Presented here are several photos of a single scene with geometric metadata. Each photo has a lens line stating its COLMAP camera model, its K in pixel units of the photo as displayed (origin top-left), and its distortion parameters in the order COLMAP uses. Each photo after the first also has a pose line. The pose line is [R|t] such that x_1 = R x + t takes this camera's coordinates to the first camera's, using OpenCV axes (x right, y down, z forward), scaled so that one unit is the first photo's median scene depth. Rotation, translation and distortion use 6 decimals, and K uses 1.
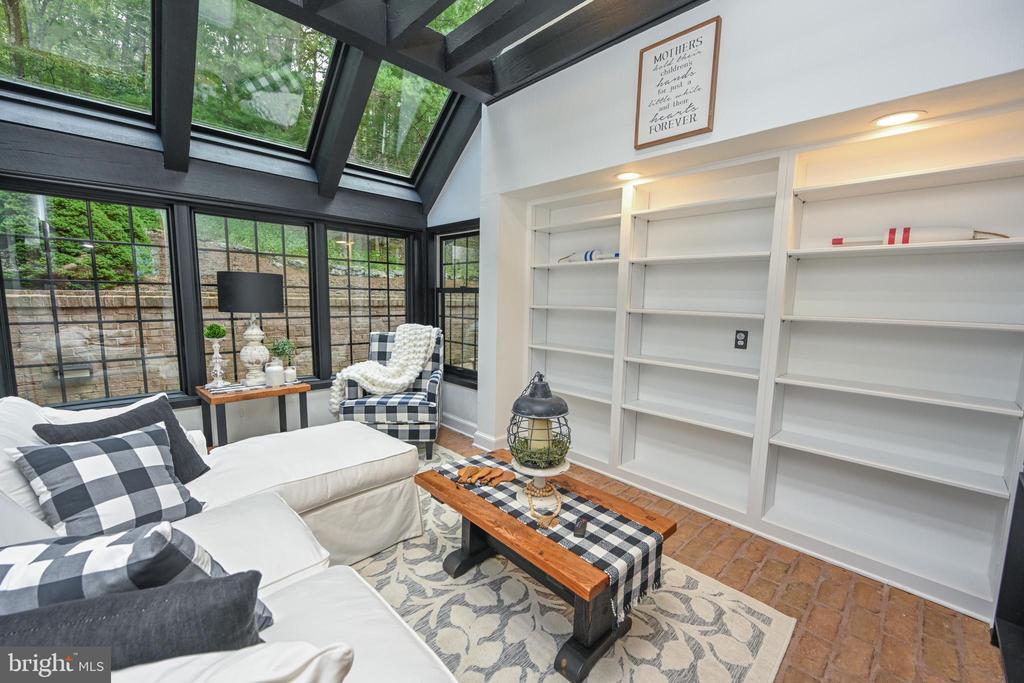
lens RADIAL K [[420.7, 0, 512.0], [0, 420.7, 341.5], [0, 0, 1]] dist [0.000509, 0.000292]
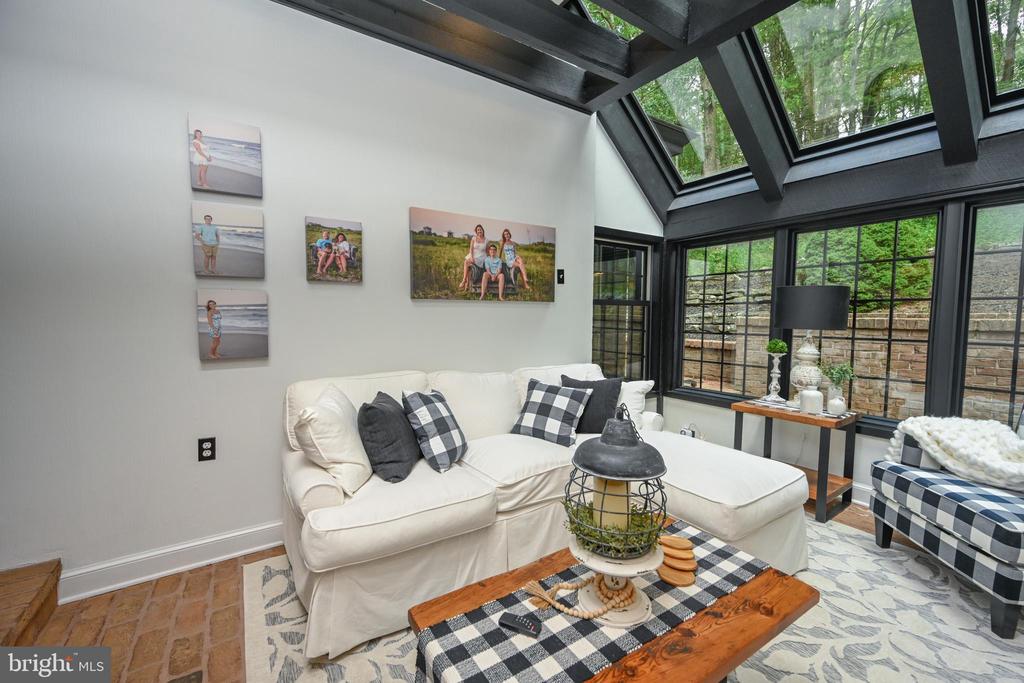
lens RADIAL K [[420.7, 0, 512.0], [0, 420.7, 341.5], [0, 0, 1]] dist [0.000509, 0.000292]
pose [[-0.170775, 0.046350, -0.984219, 0.453985], [-0.118290, 0.990704, 0.067180, -0.031818], [0.978184, 0.127896, -0.163705, 0.578670]]
